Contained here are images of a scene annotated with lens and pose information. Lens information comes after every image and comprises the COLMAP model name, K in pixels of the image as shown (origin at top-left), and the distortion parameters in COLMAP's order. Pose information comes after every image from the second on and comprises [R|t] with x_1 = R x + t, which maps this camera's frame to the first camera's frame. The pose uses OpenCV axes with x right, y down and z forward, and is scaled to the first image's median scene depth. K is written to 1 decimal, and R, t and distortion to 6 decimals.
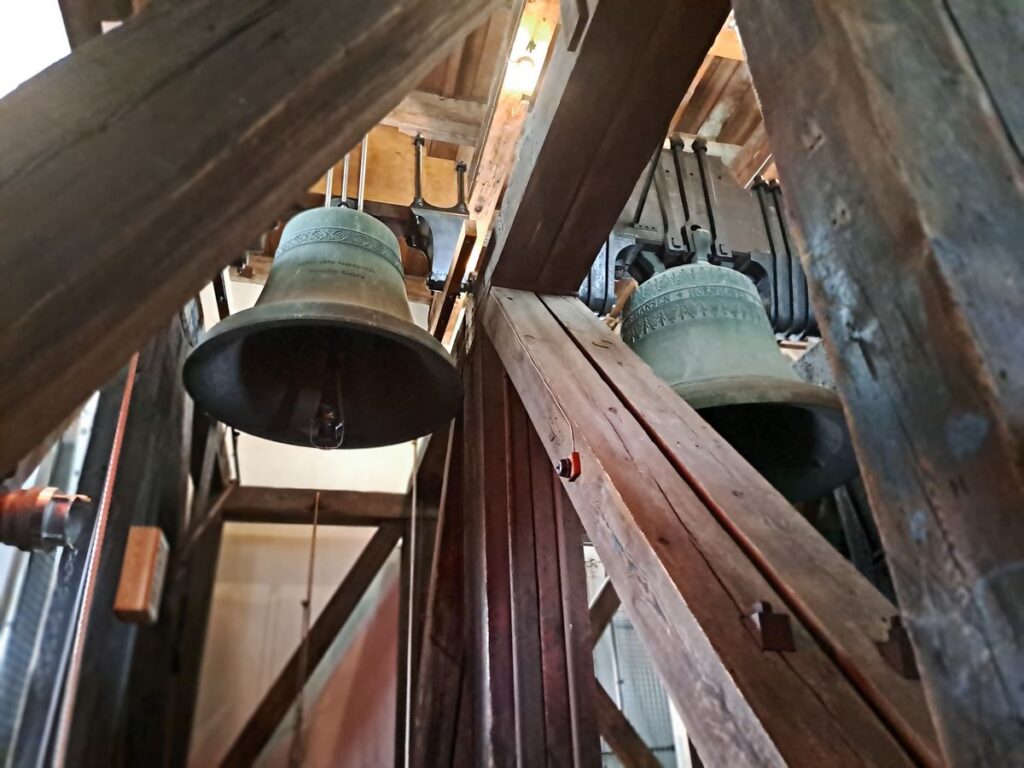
lens RADIAL K [[745.1, 0, 497.6], [0, 745.1, 386.0], [0, 0, 1]] dist [0.088767, -0.110321]
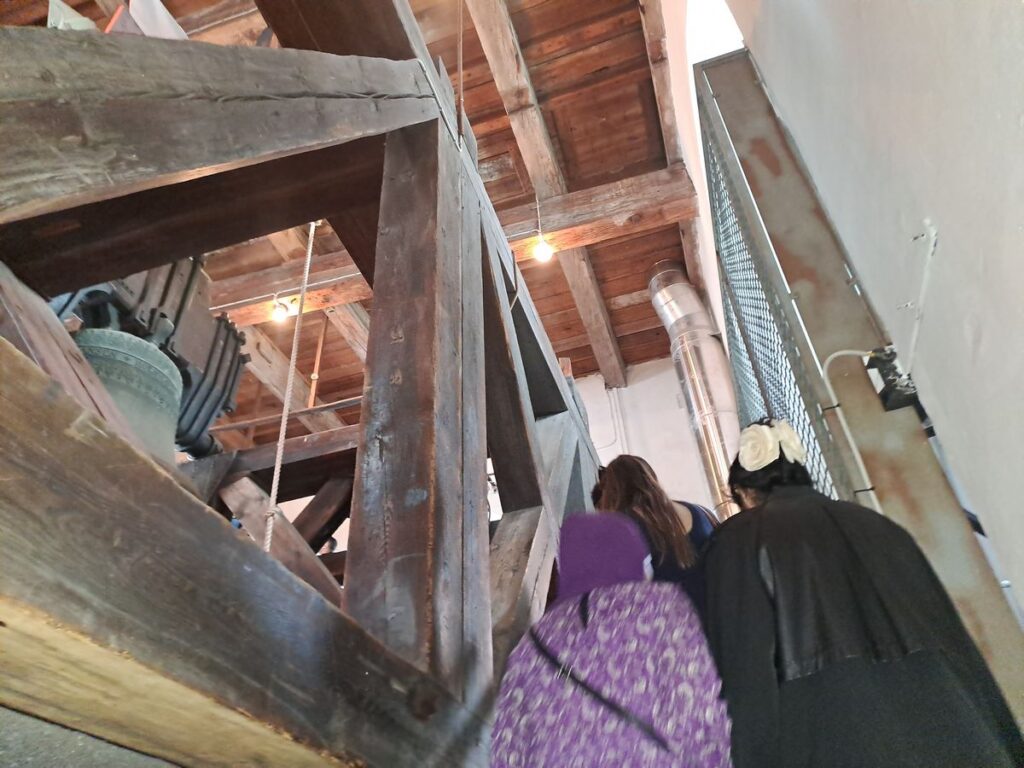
lens RADIAL K [[745.1, 0, 497.6], [0, 745.1, 386.0], [0, 0, 1]] dist [0.088767, -0.110321]
pose [[0.523734, 0.546596, 0.653402, -0.561934], [-0.403936, 0.834645, -0.374438, 0.347541], [-0.750025, -0.067826, 0.657922, -0.371987]]
